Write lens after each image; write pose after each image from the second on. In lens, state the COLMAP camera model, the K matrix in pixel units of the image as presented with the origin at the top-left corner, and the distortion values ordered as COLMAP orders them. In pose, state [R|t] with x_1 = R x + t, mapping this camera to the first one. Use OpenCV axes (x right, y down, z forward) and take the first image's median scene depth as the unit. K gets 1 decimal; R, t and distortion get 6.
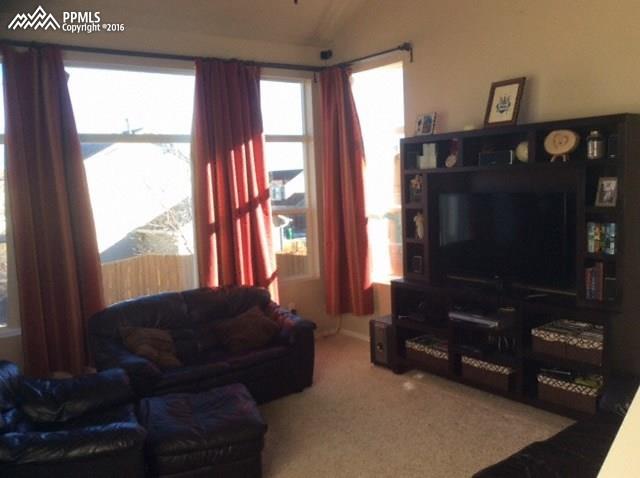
lens RADIAL K [[592.4, 0, 320.0], [0, 592.4, 239.0], [0, 0, 1]] dist [0.133626, 0.001775]
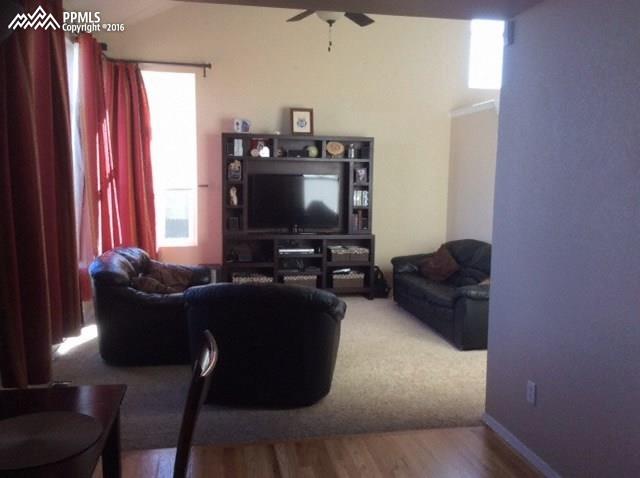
lens RADIAL K [[592.4, 0, 320.0], [0, 592.4, 239.0], [0, 0, 1]] dist [0.133626, 0.001775]
pose [[0.452024, -0.034458, 0.891340, -1.120921], [0.061482, 0.998081, 0.007405, 0.091000], [-0.889884, 0.051454, 0.453275, 0.199322]]
